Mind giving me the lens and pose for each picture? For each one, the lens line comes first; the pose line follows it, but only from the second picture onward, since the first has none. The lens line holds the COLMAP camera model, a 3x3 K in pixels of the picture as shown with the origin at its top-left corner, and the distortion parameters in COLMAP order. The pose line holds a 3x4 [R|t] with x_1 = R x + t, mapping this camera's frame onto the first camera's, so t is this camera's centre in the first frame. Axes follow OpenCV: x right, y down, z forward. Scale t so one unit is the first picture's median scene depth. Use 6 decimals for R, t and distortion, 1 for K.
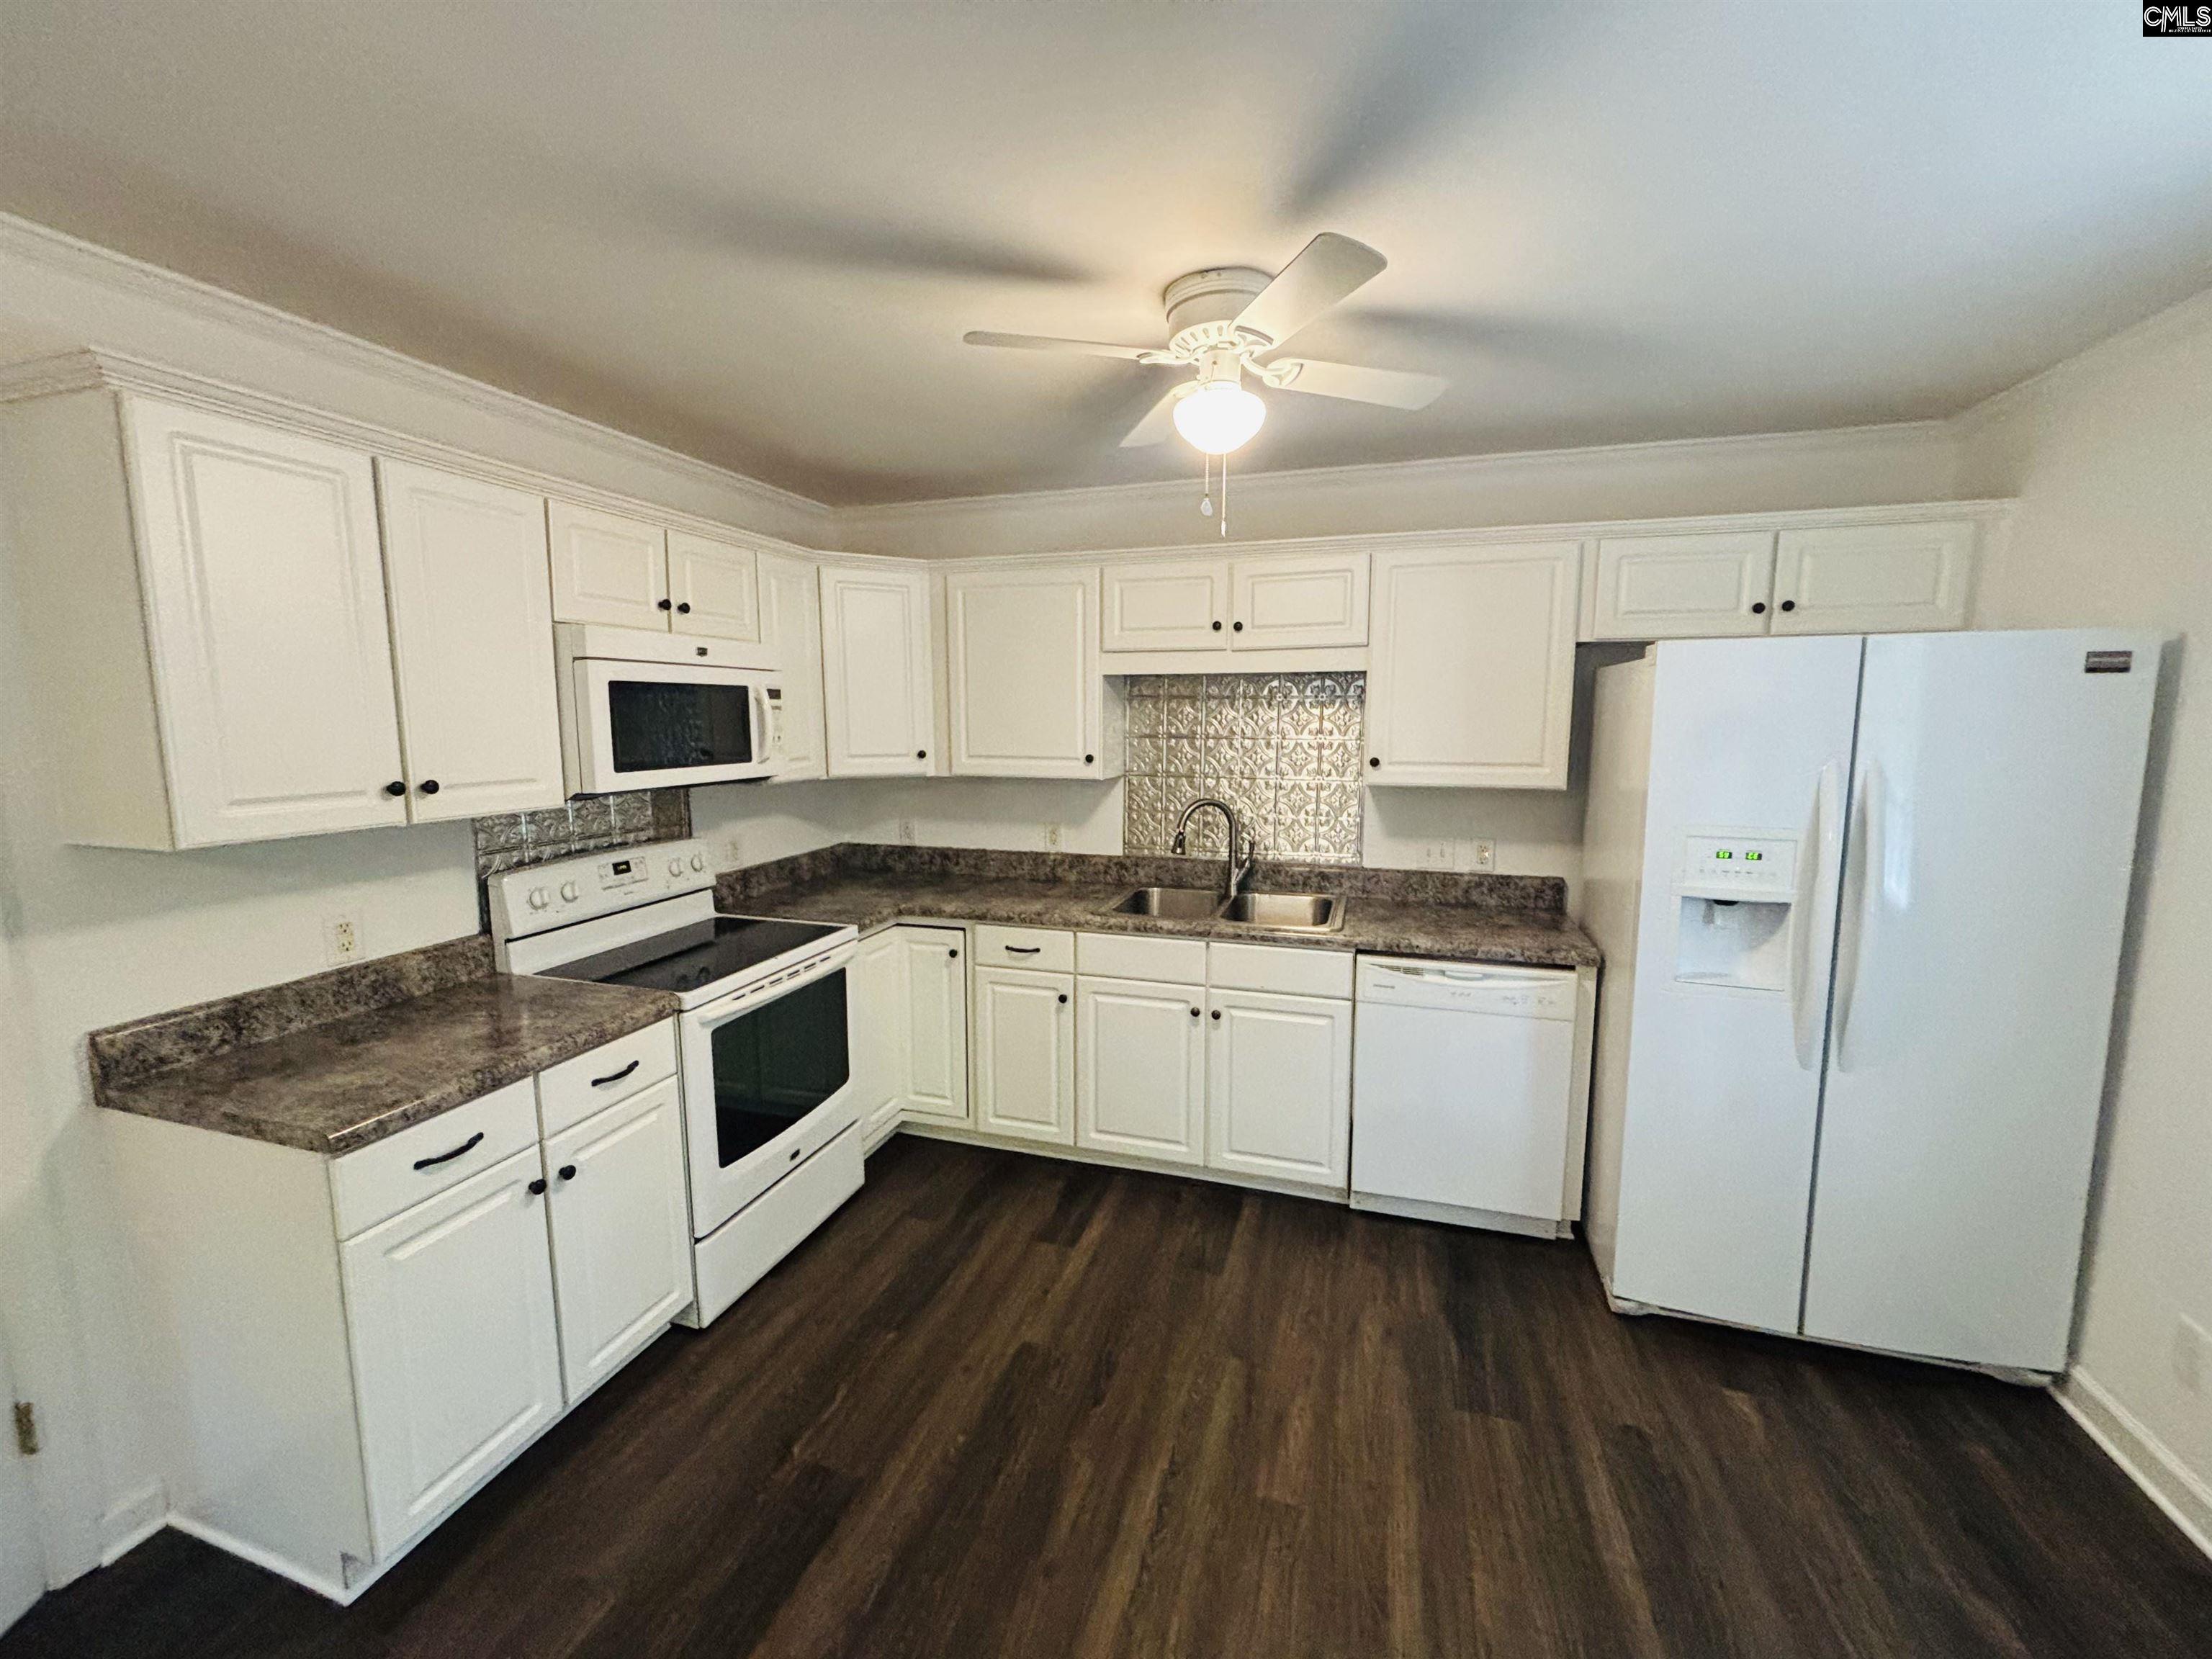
lens RADIAL K [[884.7, 0, 1112.8], [0, 884.7, 826.5], [0, 0, 1]] dist [-0.001907, -0.000417]
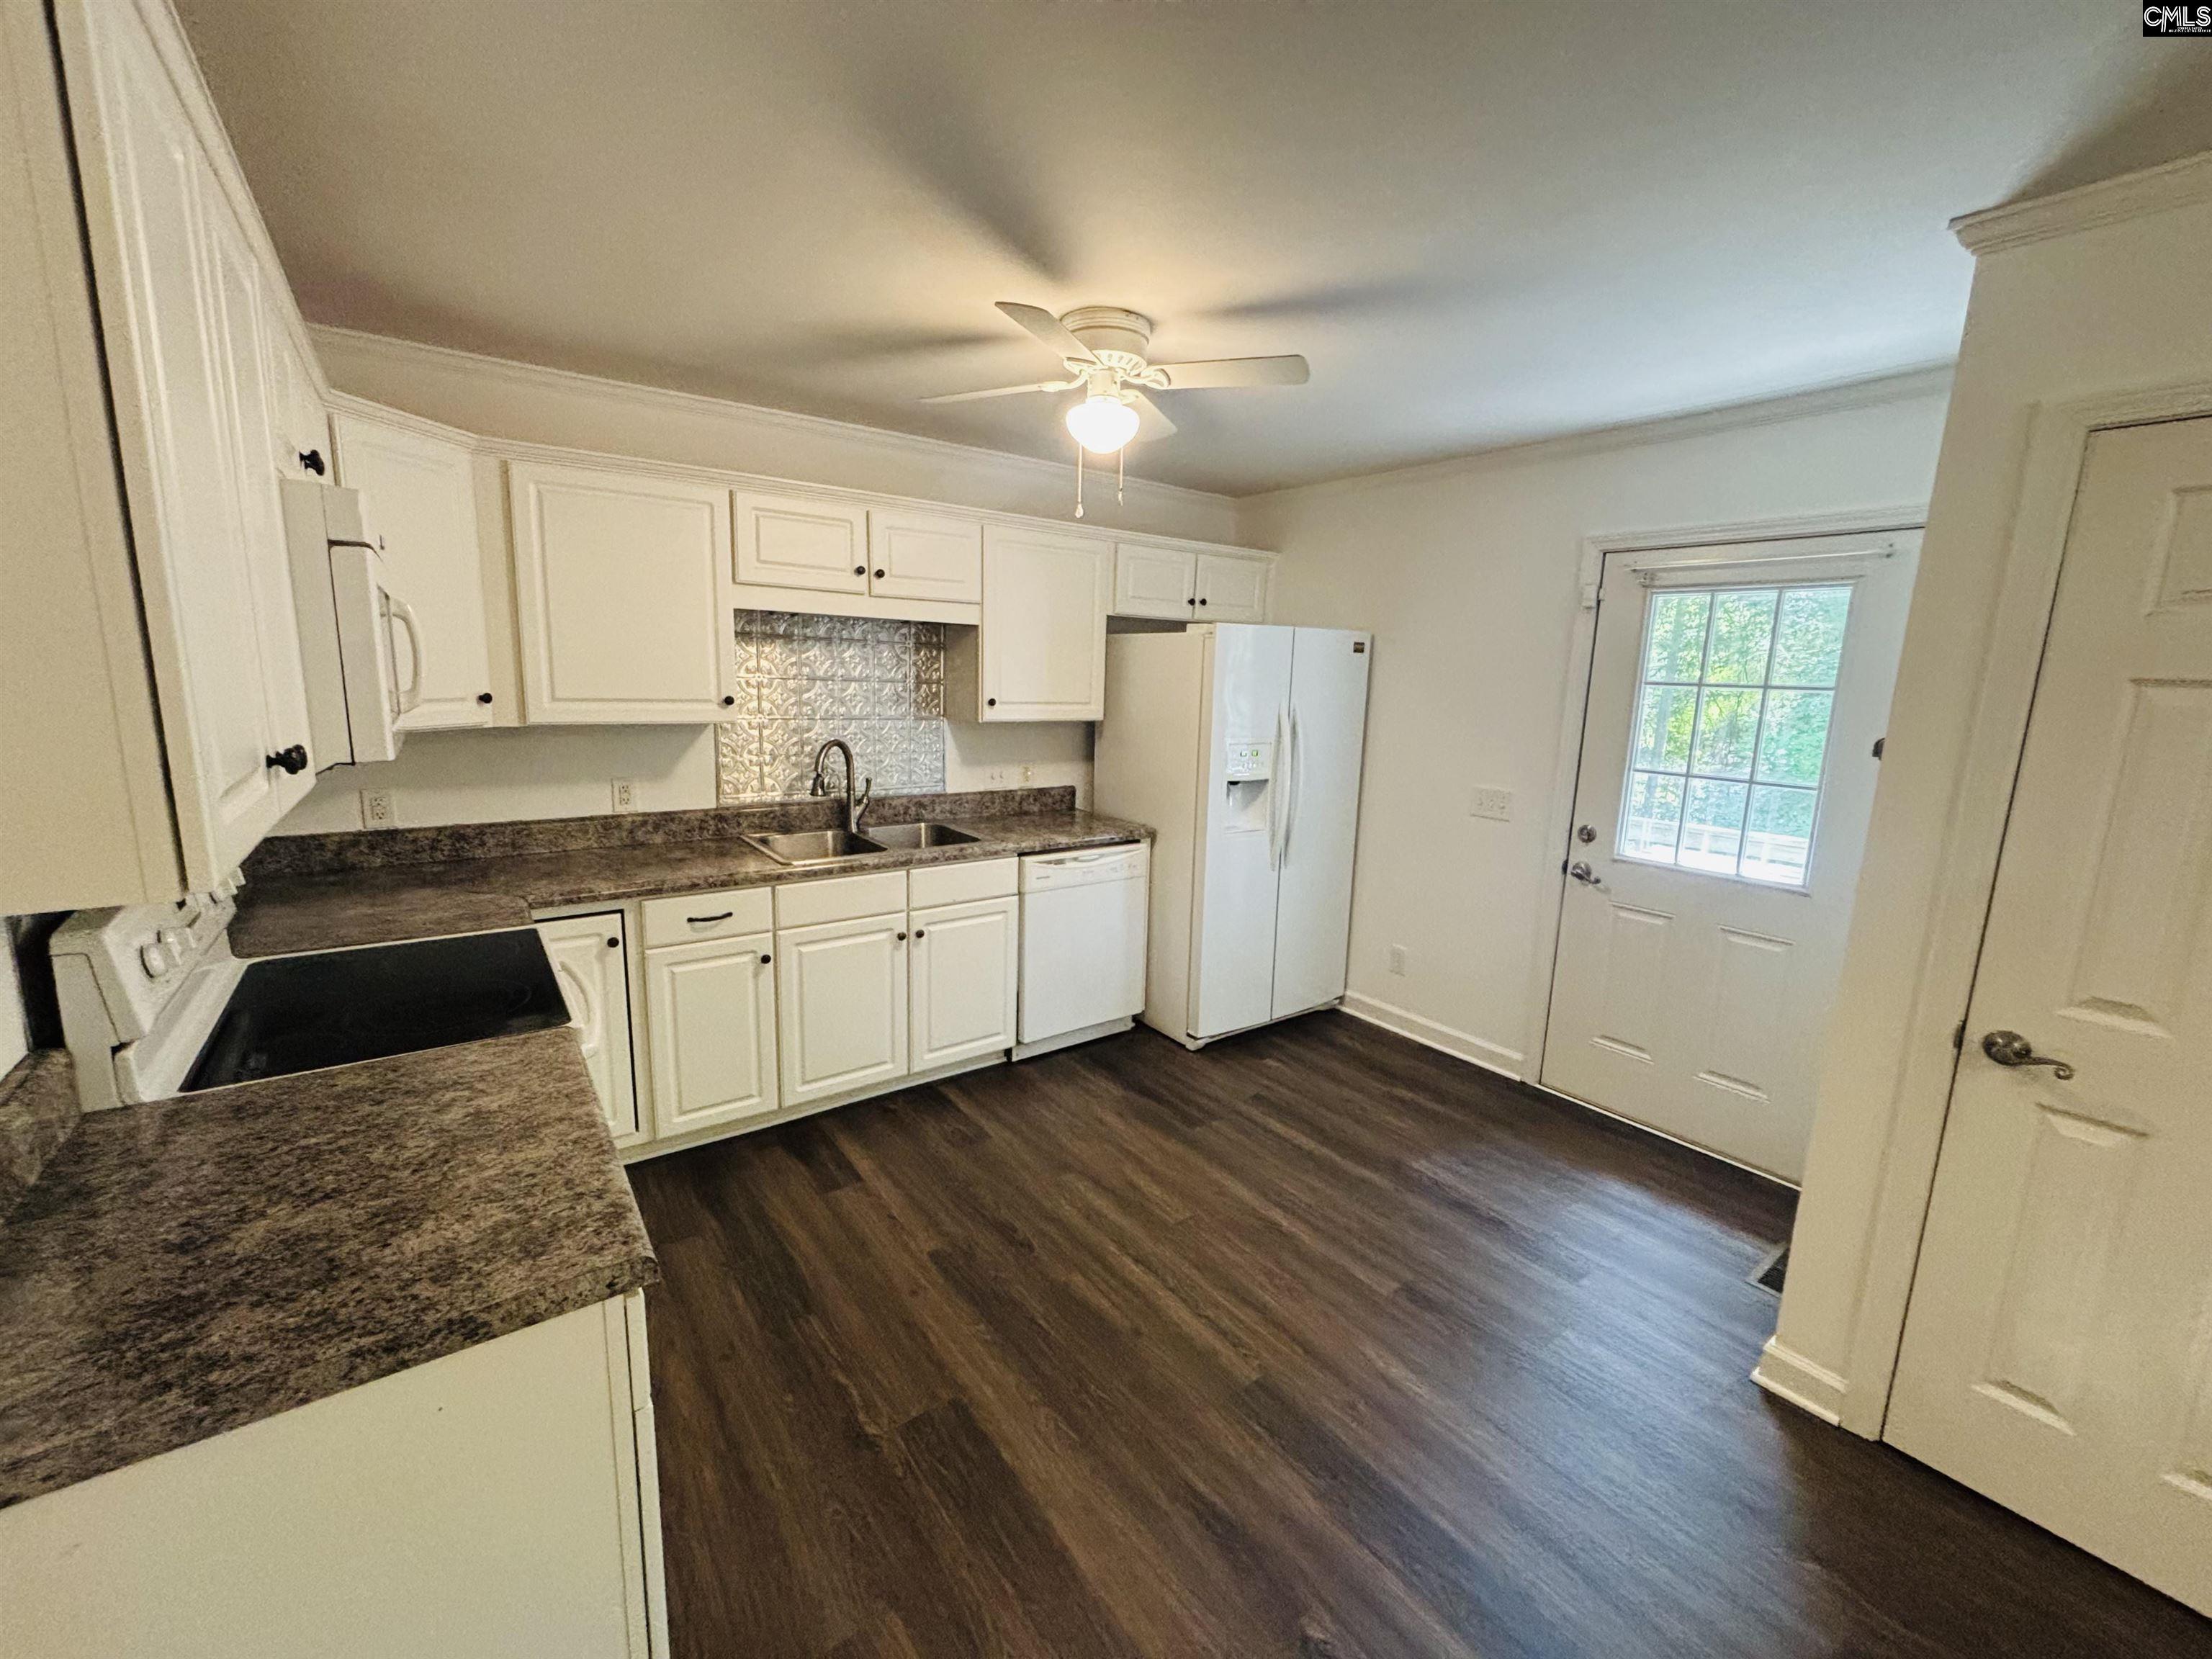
lens RADIAL K [[884.7, 0, 1112.8], [0, 884.7, 826.5], [0, 0, 1]] dist [-0.001907, -0.000417]
pose [[0.584671, -0.126750, 0.801308, -0.582949], [0.065999, 0.991877, 0.108739, -0.023914], [-0.808581, -0.010691, 0.588287, 0.148234]]
